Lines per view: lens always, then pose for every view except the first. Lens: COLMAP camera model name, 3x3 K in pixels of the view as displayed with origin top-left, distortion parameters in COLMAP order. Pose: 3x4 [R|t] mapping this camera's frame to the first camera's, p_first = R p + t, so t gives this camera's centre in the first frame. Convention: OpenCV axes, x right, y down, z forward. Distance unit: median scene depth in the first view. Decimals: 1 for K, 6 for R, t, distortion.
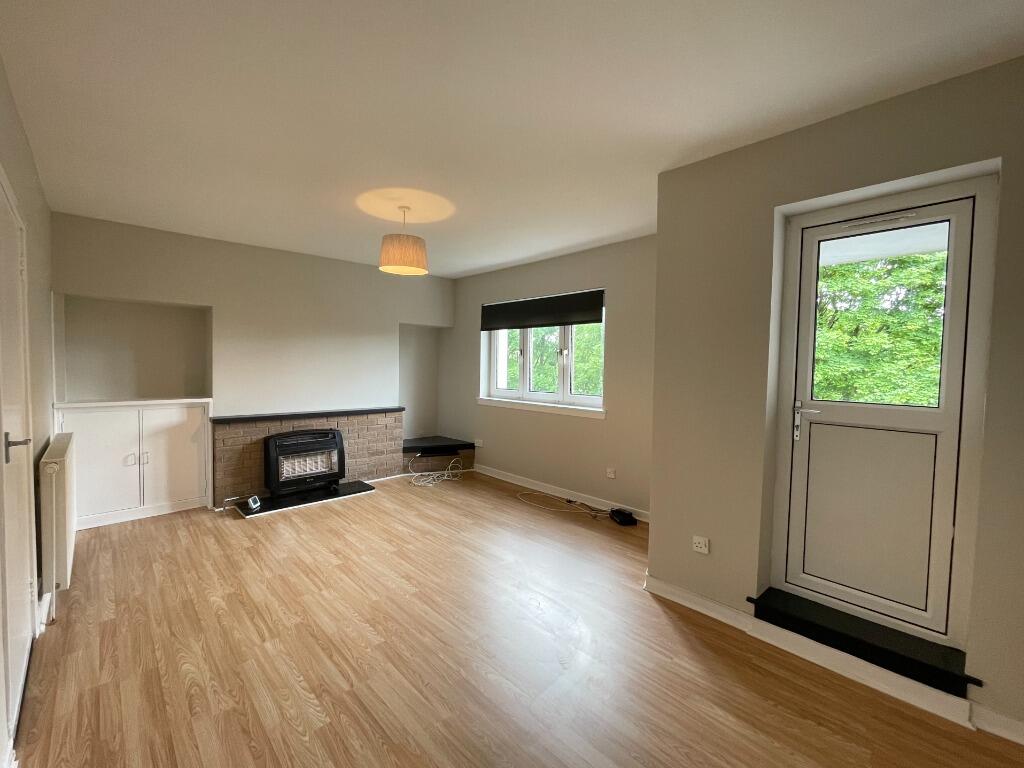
lens RADIAL K [[414.6, 0, 505.4], [0, 414.6, 383.9], [0, 0, 1]] dist [-0.000806, -0.000568]
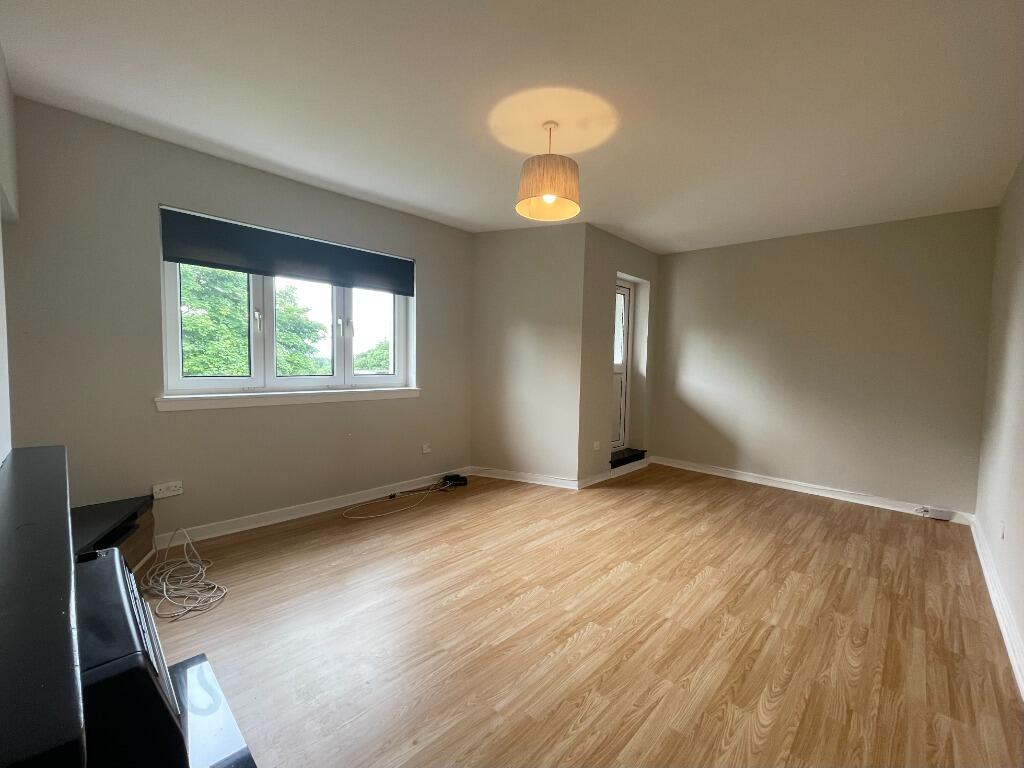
lens RADIAL K [[414.6, 0, 505.4], [0, 414.6, 383.9], [0, 0, 1]] dist [-0.000806, -0.000568]
pose [[-0.014651, -0.076194, 0.996985, -1.250391], [0.019877, 0.996873, 0.076478, -0.027810], [-0.999695, 0.020938, -0.013091, 1.358242]]
